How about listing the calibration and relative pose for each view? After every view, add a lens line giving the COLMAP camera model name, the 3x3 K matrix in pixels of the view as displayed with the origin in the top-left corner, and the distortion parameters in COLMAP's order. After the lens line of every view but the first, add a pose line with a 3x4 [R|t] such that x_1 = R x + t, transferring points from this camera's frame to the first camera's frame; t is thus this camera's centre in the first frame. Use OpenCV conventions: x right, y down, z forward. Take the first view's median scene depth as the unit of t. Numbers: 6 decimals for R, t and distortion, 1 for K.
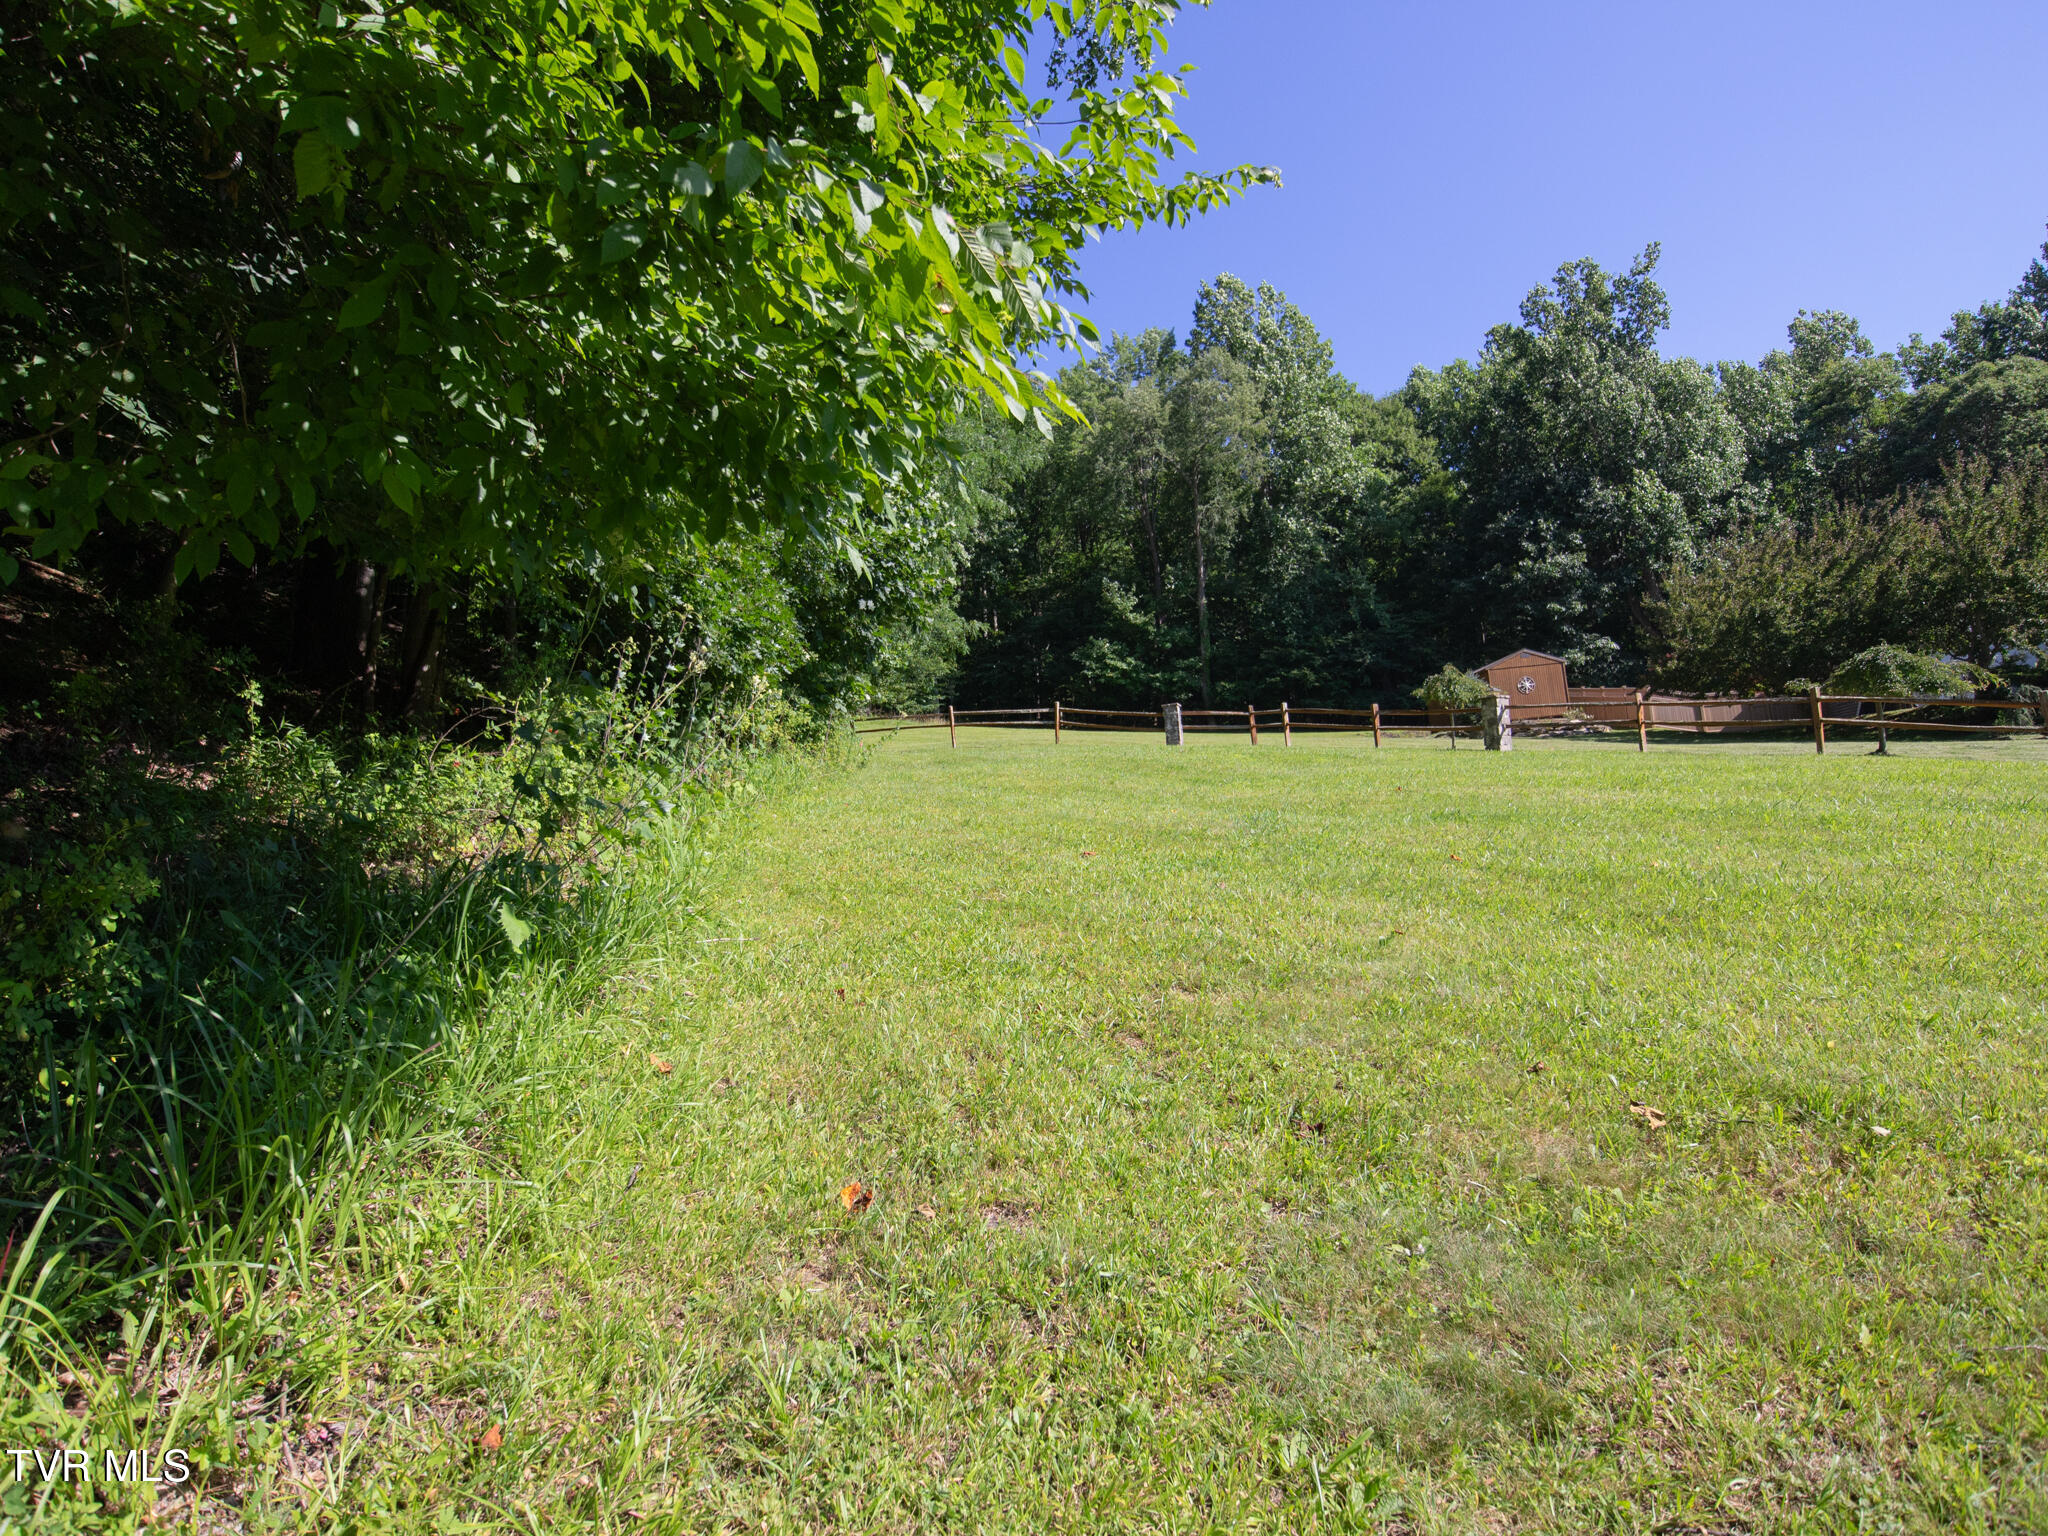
lens RADIAL K [[1107.2, 0, 1014.5], [0, 1107.2, 764.7], [0, 0, 1]] dist [-0.018387, 0.002799]
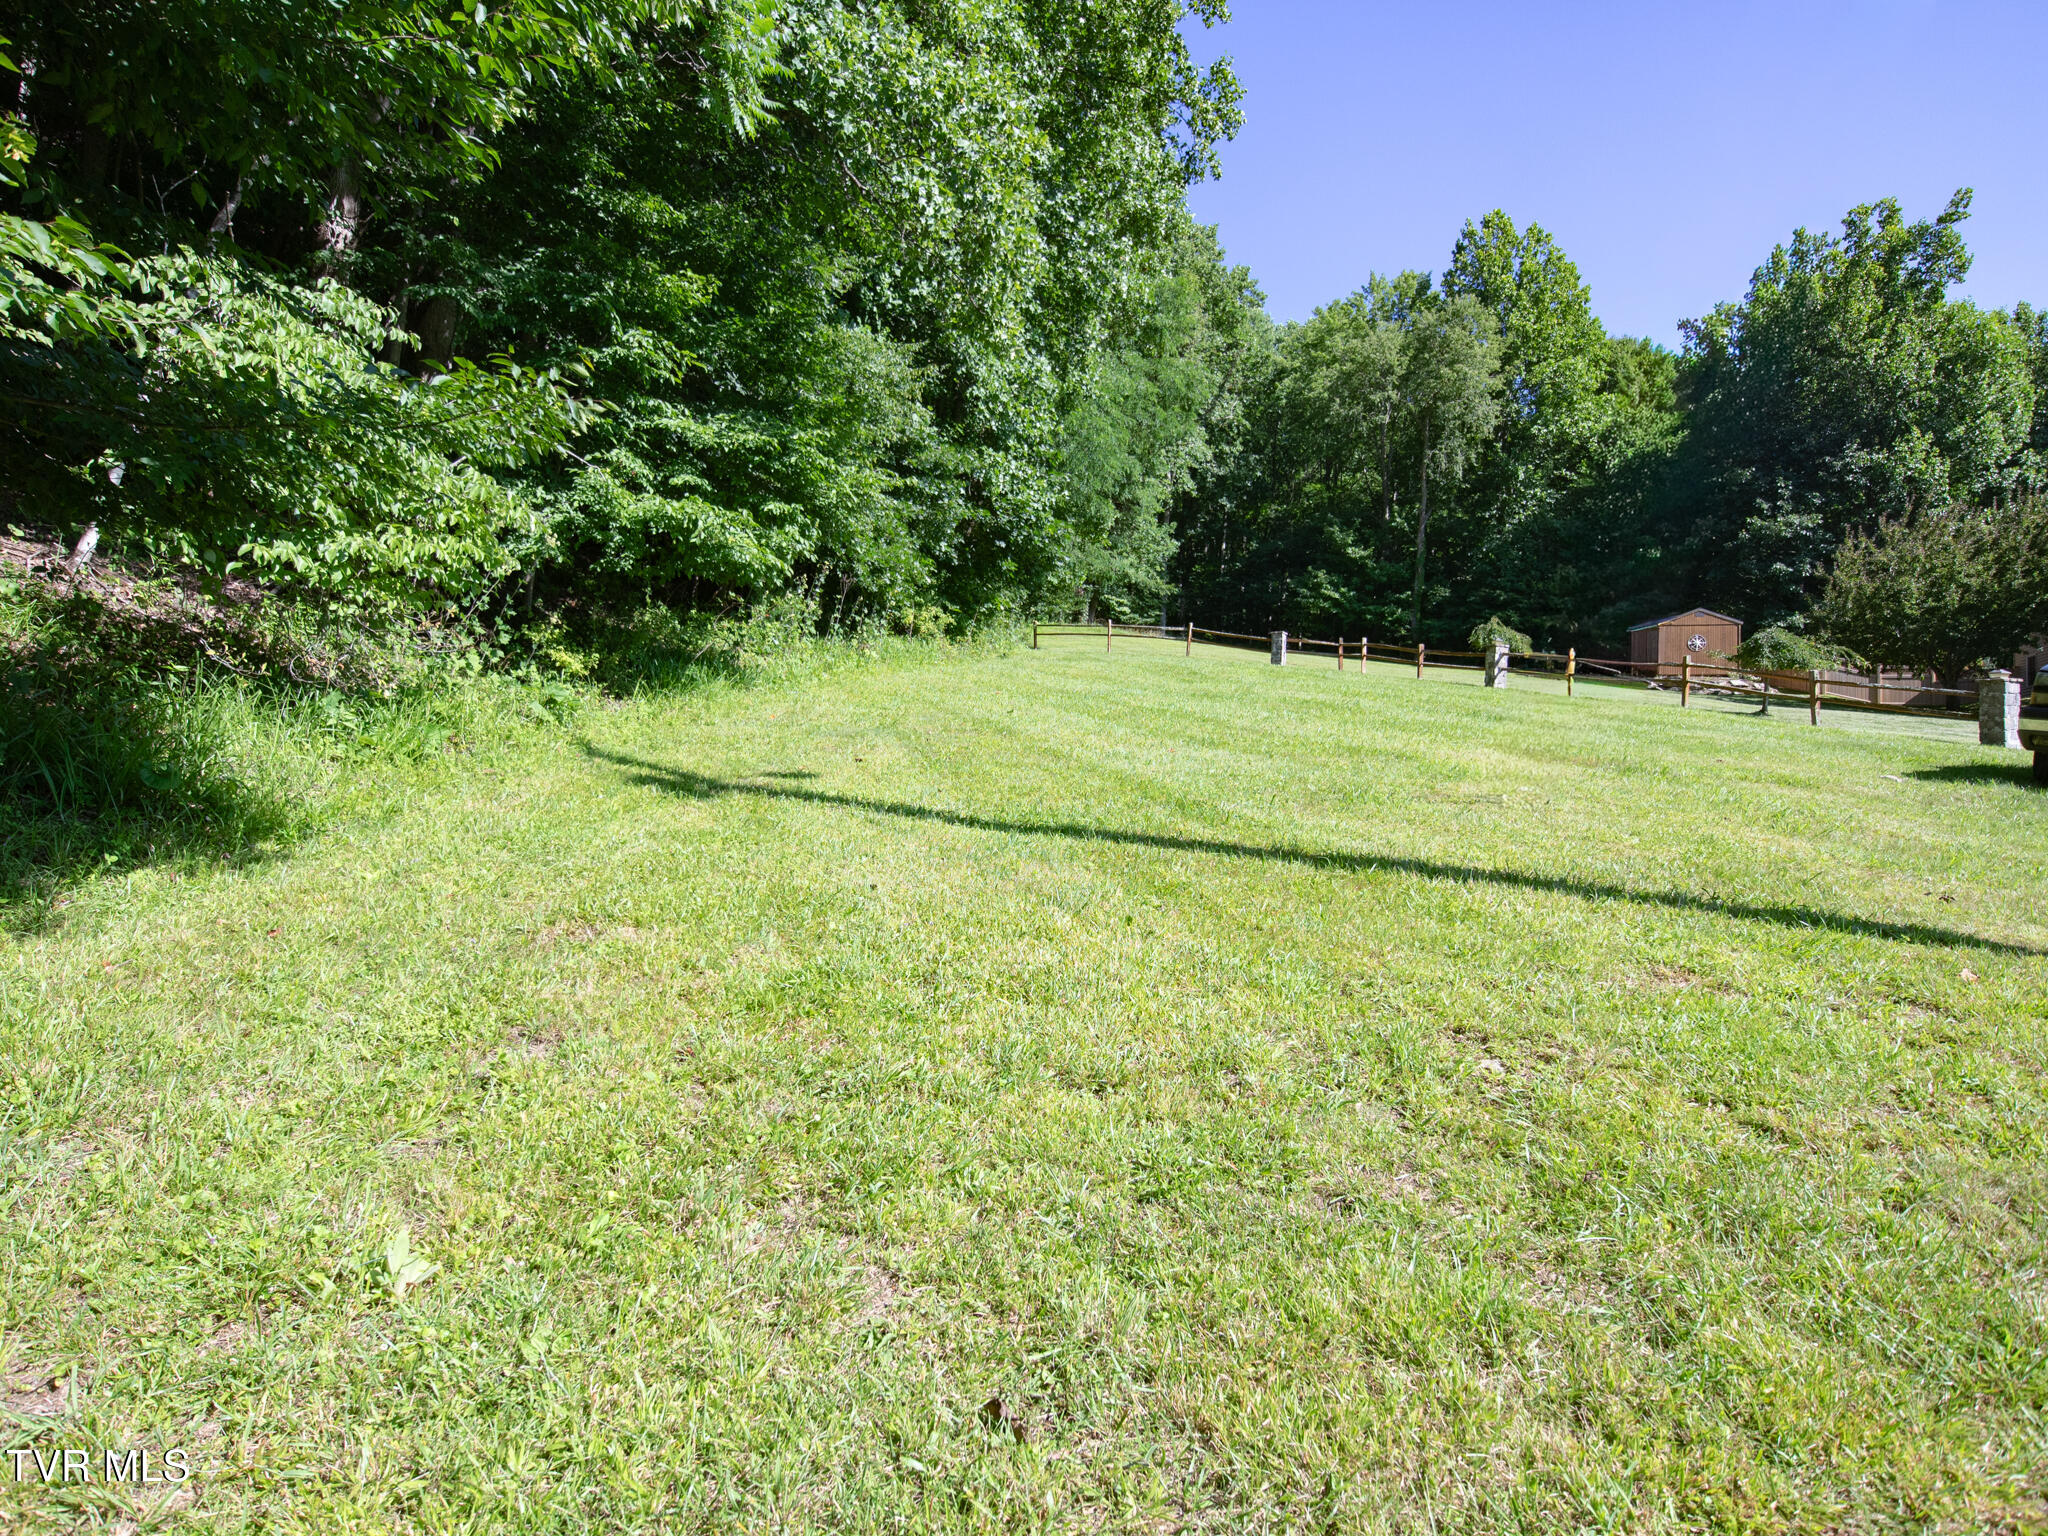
lens RADIAL K [[1107.2, 0, 1025.3], [0, 1107.2, 777.0], [0, 0, 1]] dist [-0.018387, 0.002799]
pose [[0.962393, 0.111689, -0.247641, 0.097372], [-0.088397, 0.990715, 0.103290, 0.002423], [0.256878, -0.077515, 0.963330, -0.150297]]
